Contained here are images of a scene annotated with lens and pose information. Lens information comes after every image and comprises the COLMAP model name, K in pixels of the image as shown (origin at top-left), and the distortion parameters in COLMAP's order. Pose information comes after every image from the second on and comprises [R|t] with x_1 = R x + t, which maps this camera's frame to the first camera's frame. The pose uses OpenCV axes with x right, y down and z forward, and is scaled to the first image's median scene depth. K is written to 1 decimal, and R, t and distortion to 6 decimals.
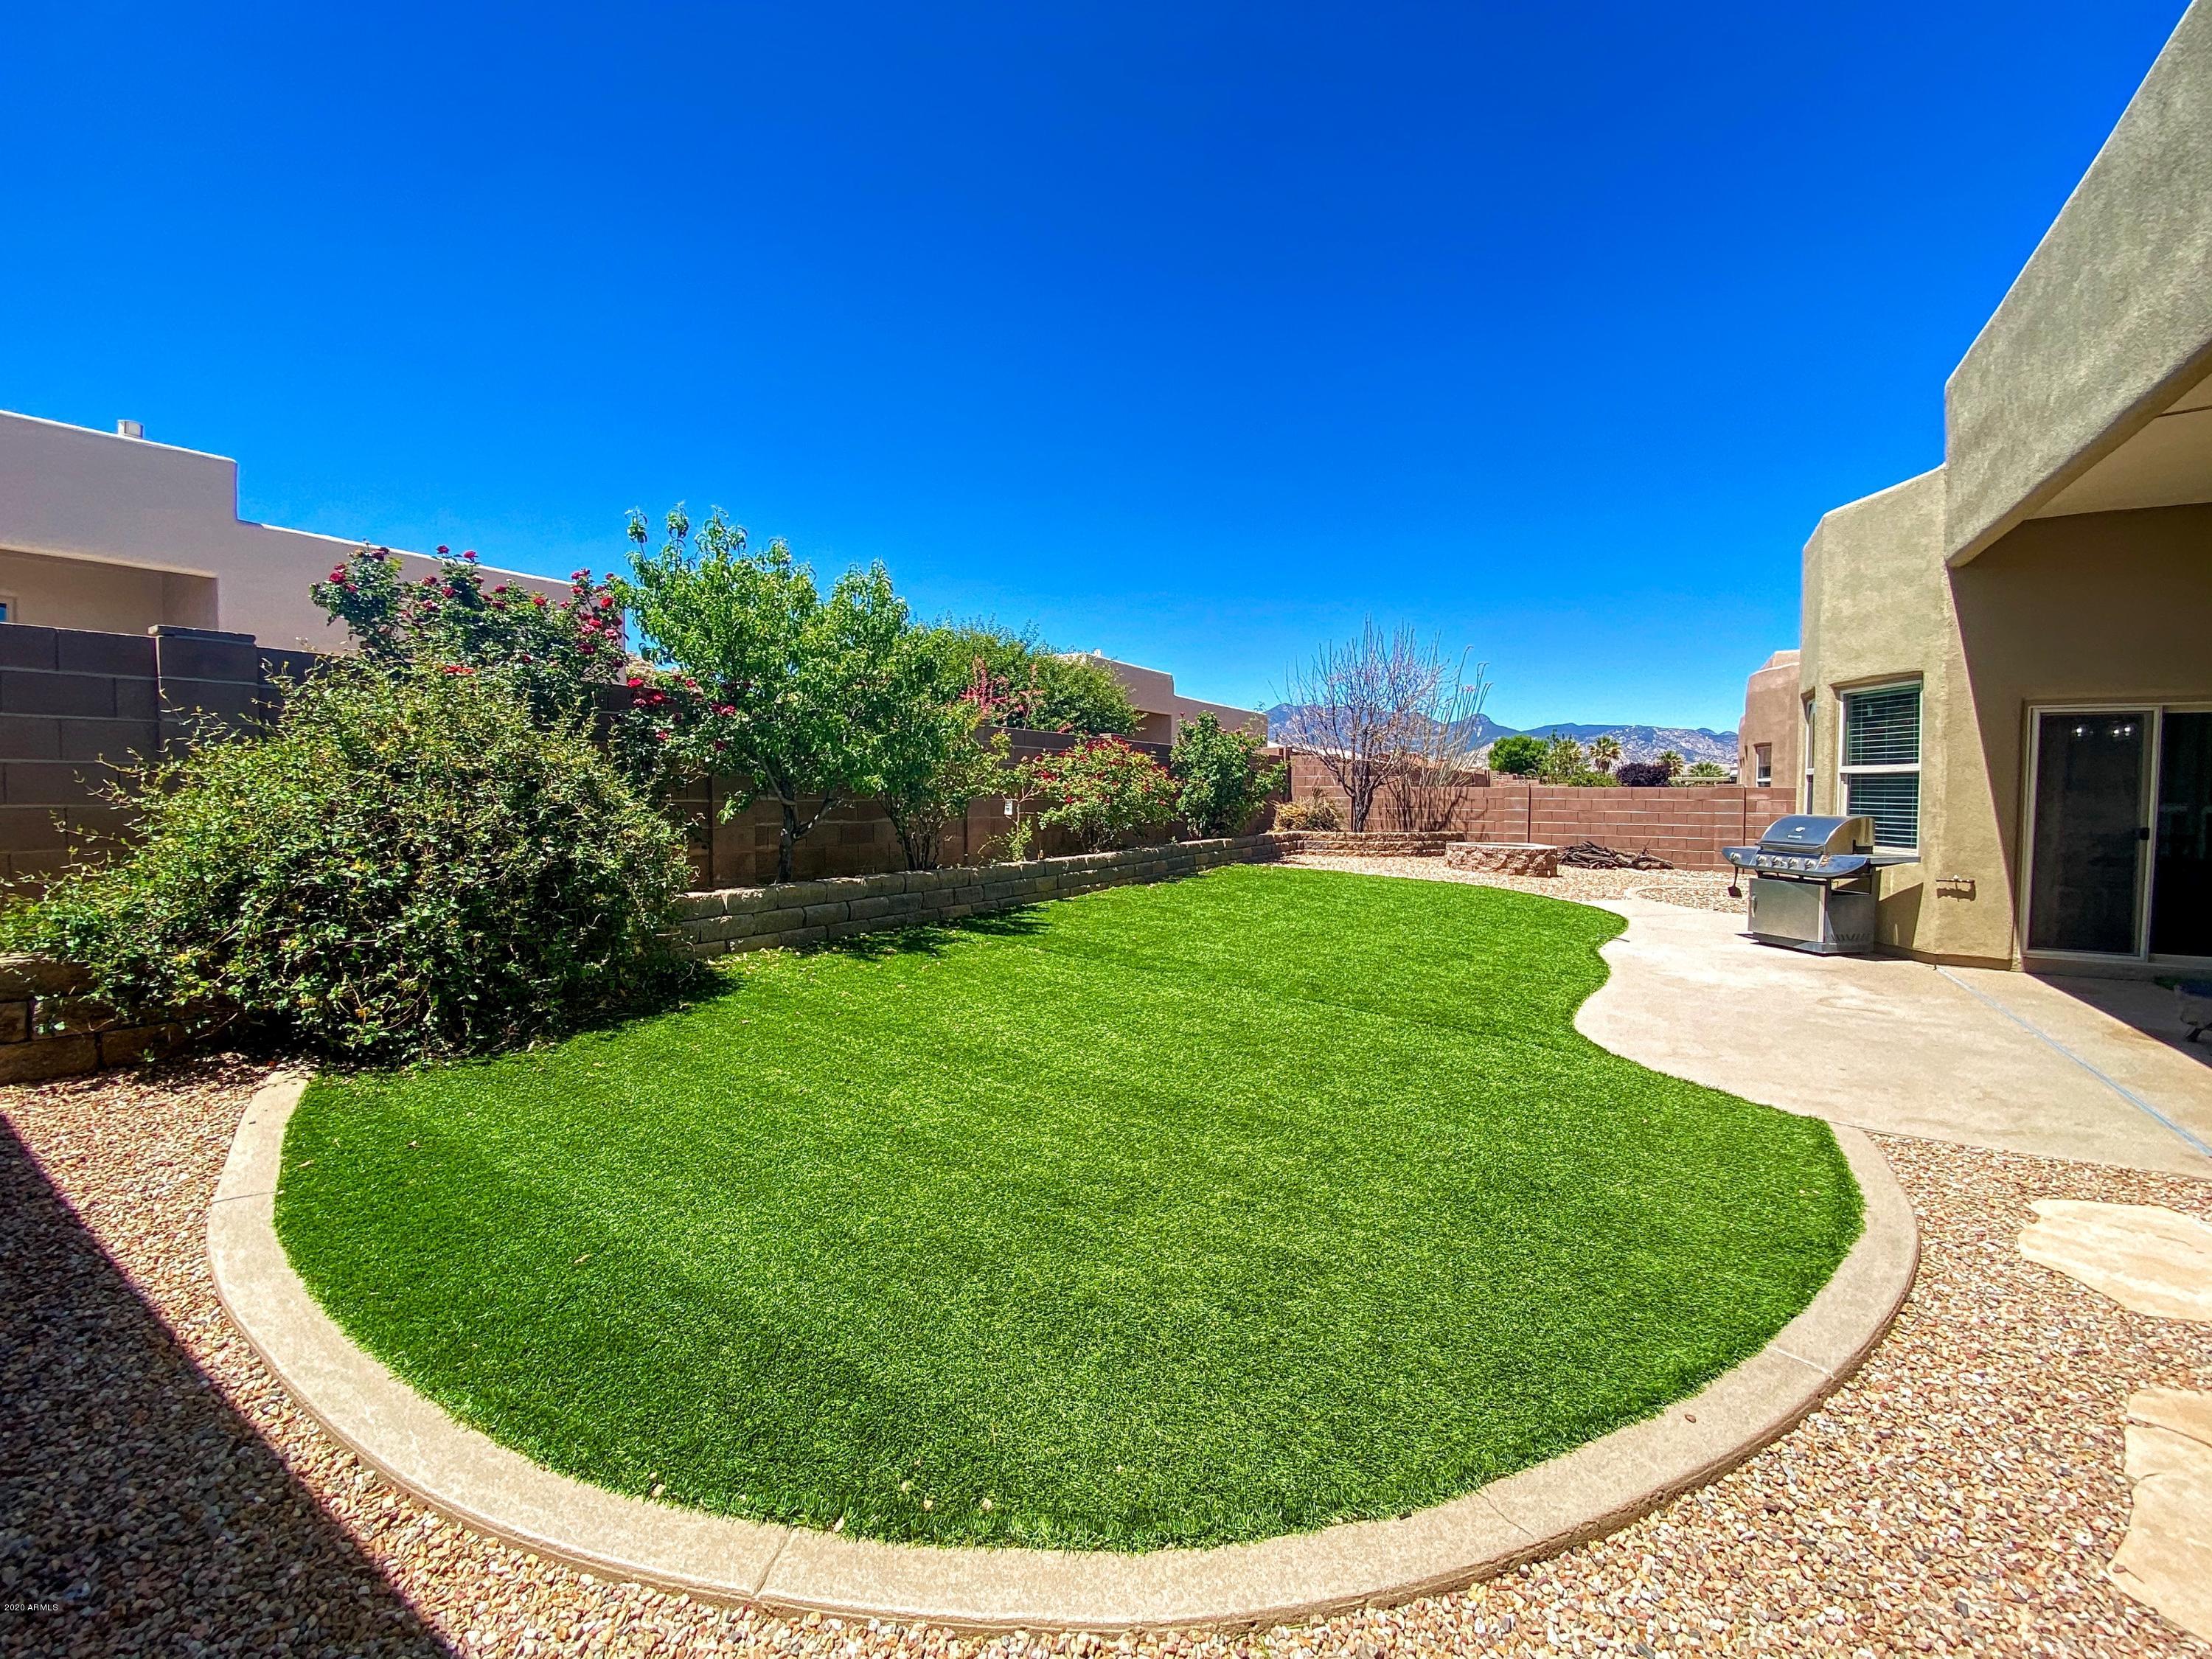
lens RADIAL K [[893.5, 0, 1106.0], [0, 893.5, 829.5], [0, 0, 1]] dist [0.056278, -0.048967]
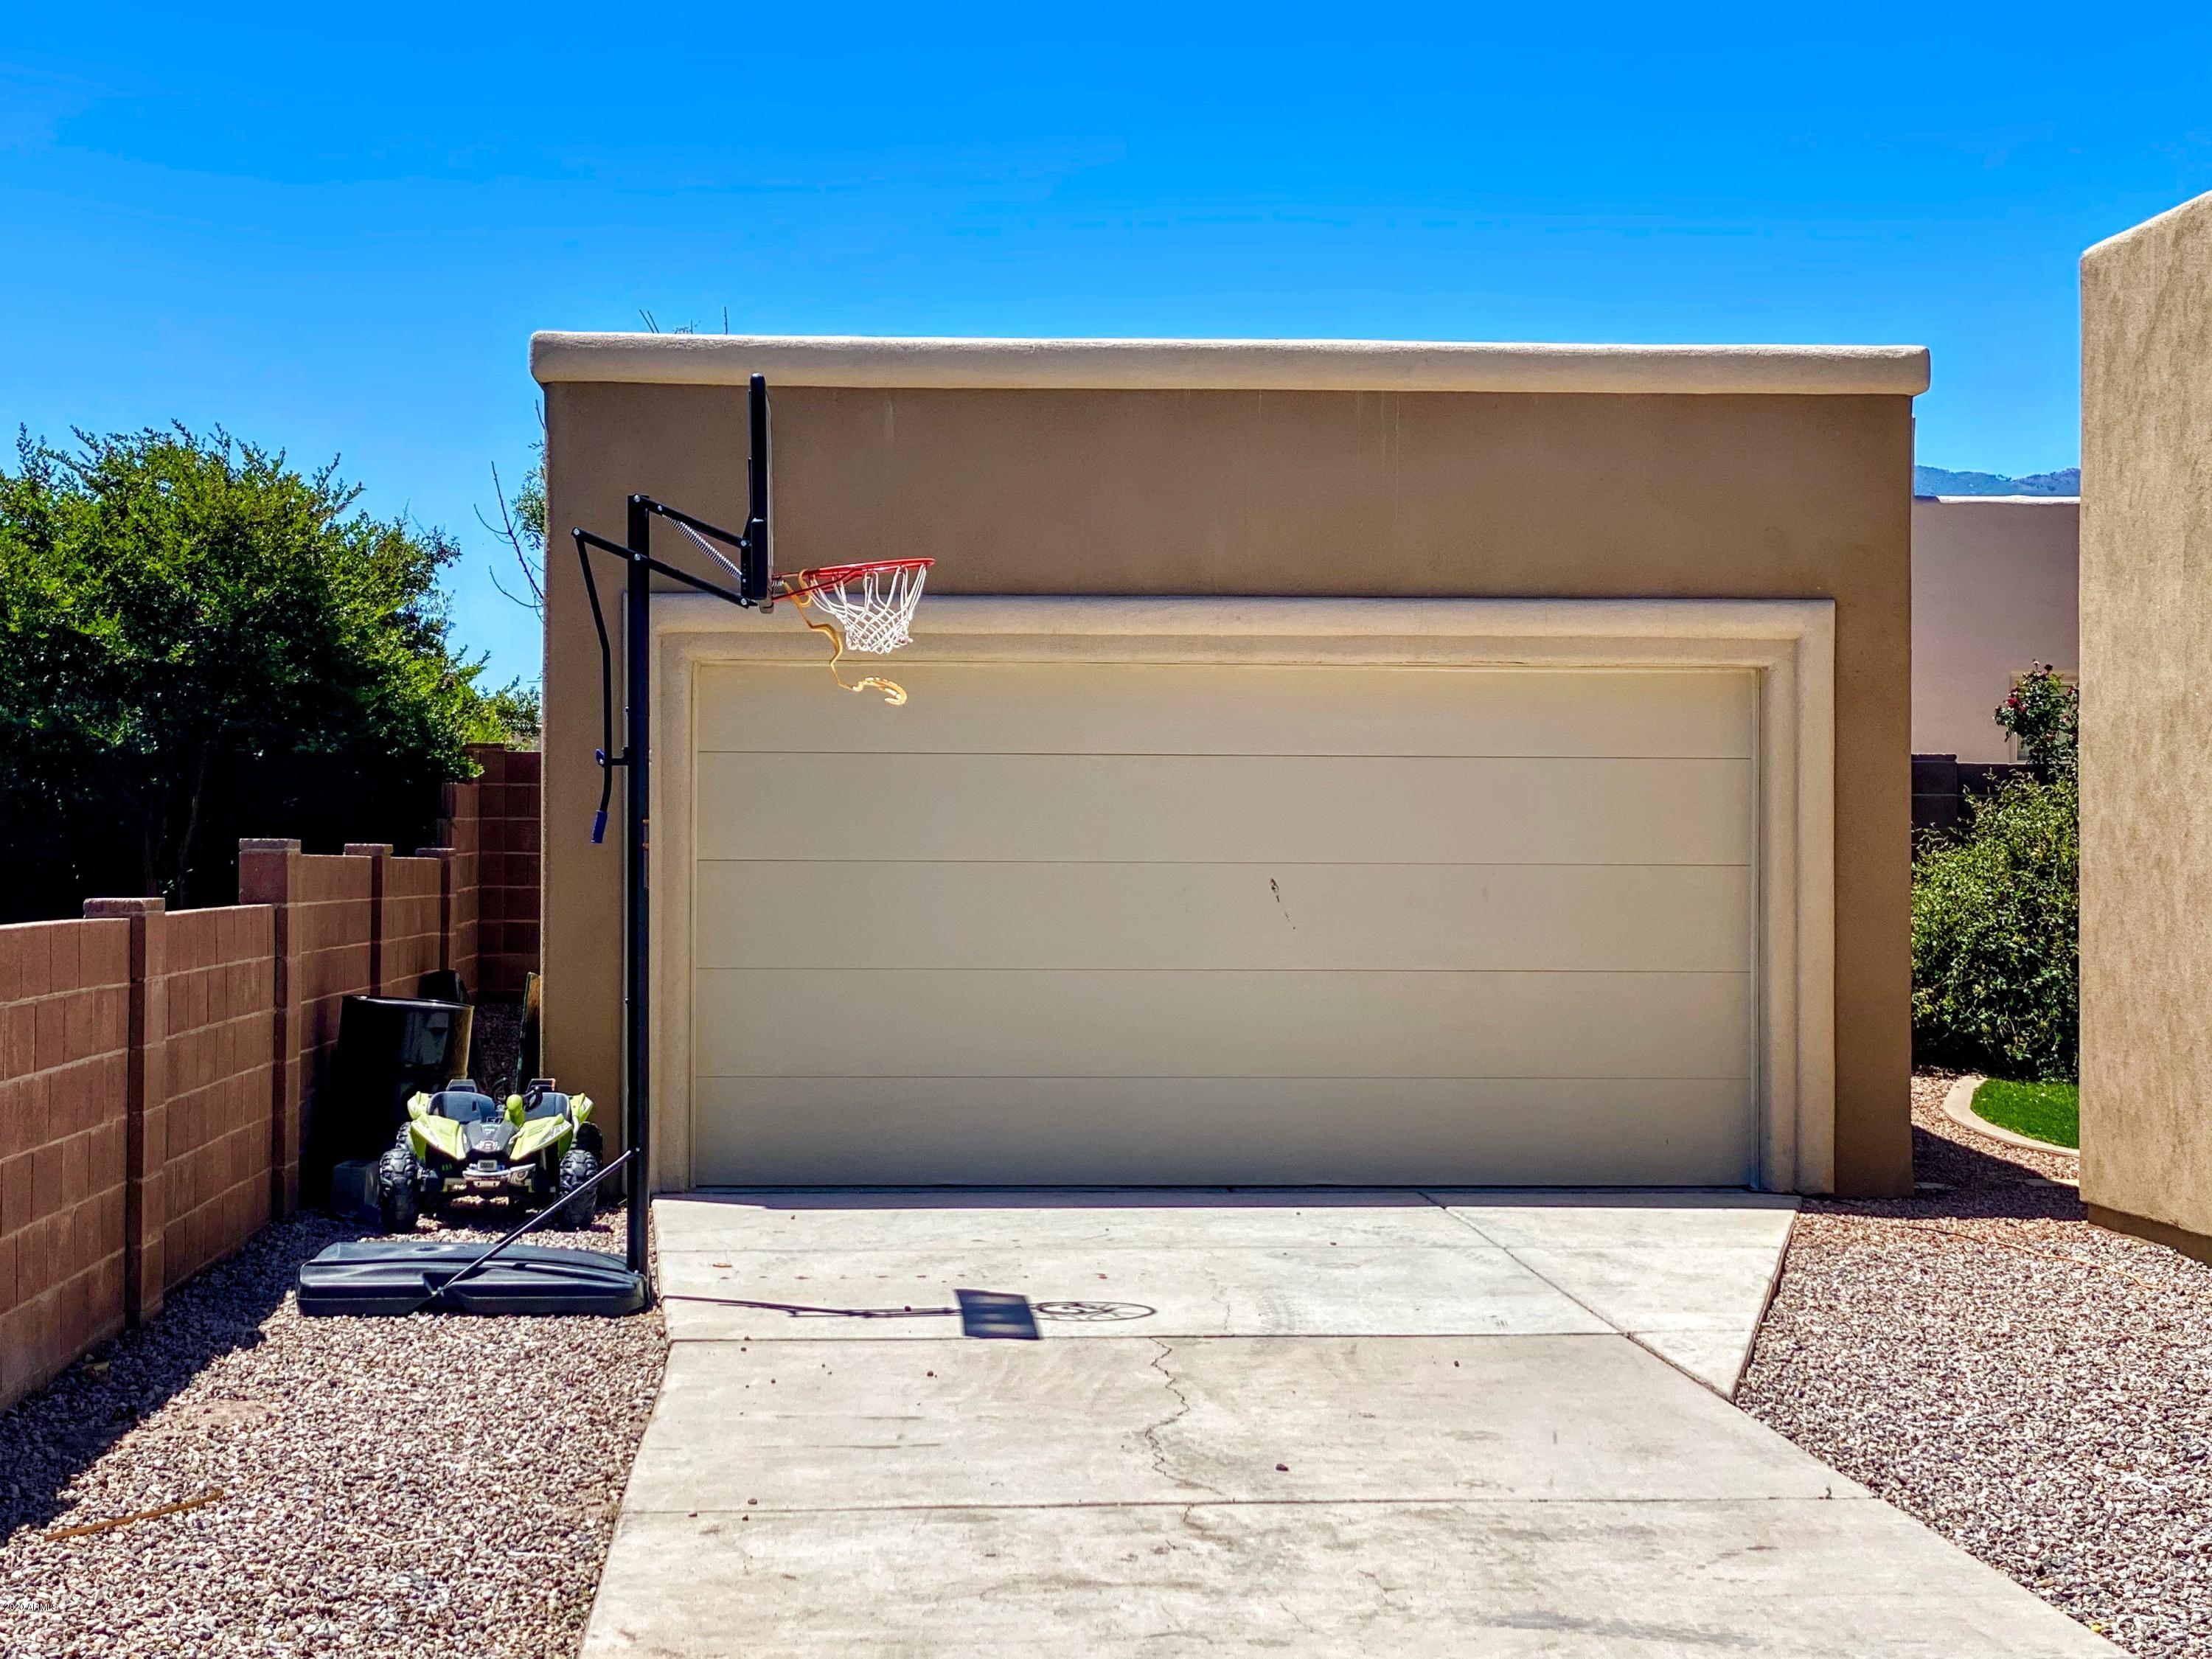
lens RADIAL K [[3843.6, 0, 1106.0], [0, 3843.6, 829.5], [0, 0, 1]] dist [0.185634, 0.010367]
pose [[0.585182, -0.003857, -0.810893, 3.326276], [-0.029014, 0.999249, -0.025690, 0.067403], [0.810383, 0.038561, 0.584631, -3.777213]]
